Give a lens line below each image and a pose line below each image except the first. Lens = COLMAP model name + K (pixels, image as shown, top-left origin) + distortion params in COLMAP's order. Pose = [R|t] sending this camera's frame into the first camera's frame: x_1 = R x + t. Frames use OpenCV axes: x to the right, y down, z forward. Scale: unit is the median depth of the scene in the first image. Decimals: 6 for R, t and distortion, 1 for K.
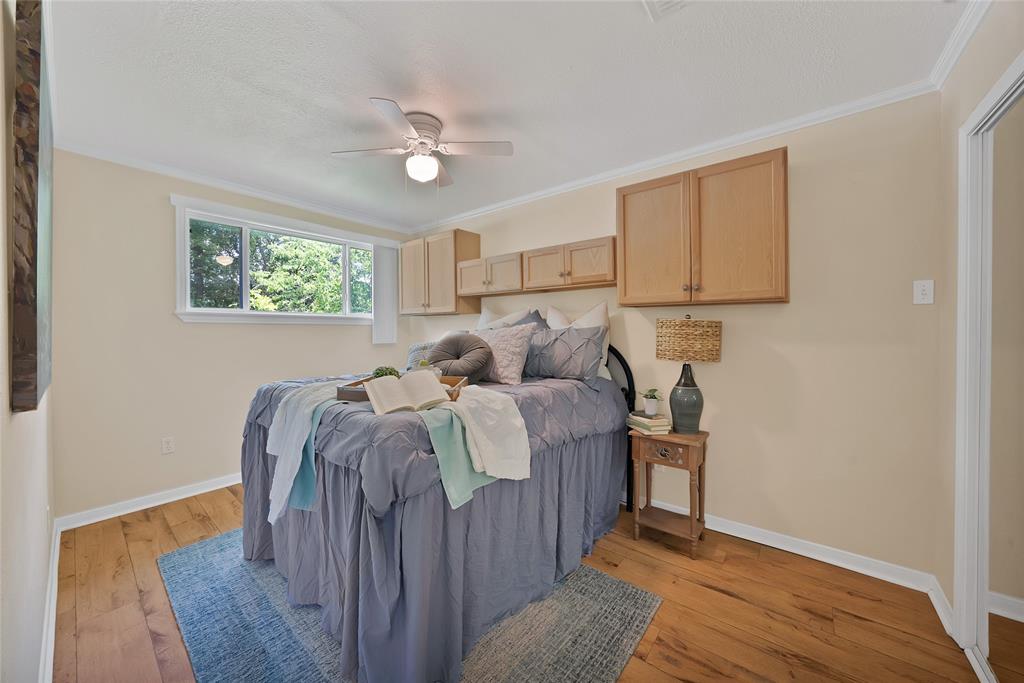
lens RADIAL K [[352.0, 0, 513.5], [0, 352.0, 335.6], [0, 0, 1]] dist [0.000111, 0.000003]
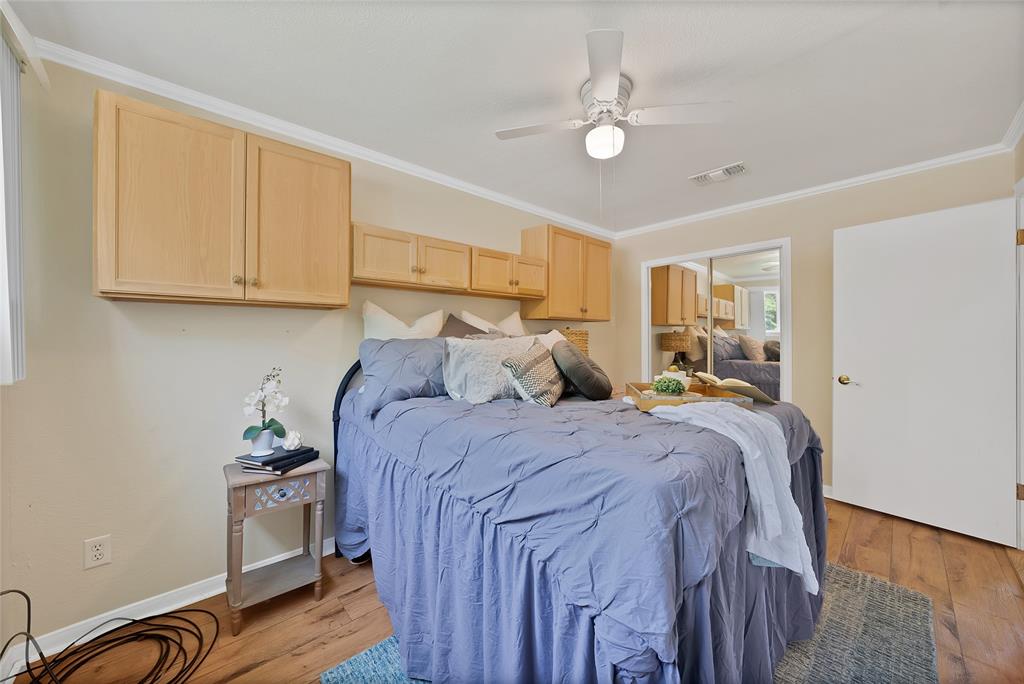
lens RADIAL K [[352.0, 0, 513.7], [0, 352.0, 335.0], [0, 0, 1]] dist [0.000111, 0.000003]
pose [[0.205935, -0.003538, 0.978559, -0.792550], [0.002566, 0.999992, 0.003075, -0.022105], [-0.978562, 0.001877, 0.205943, 0.714000]]
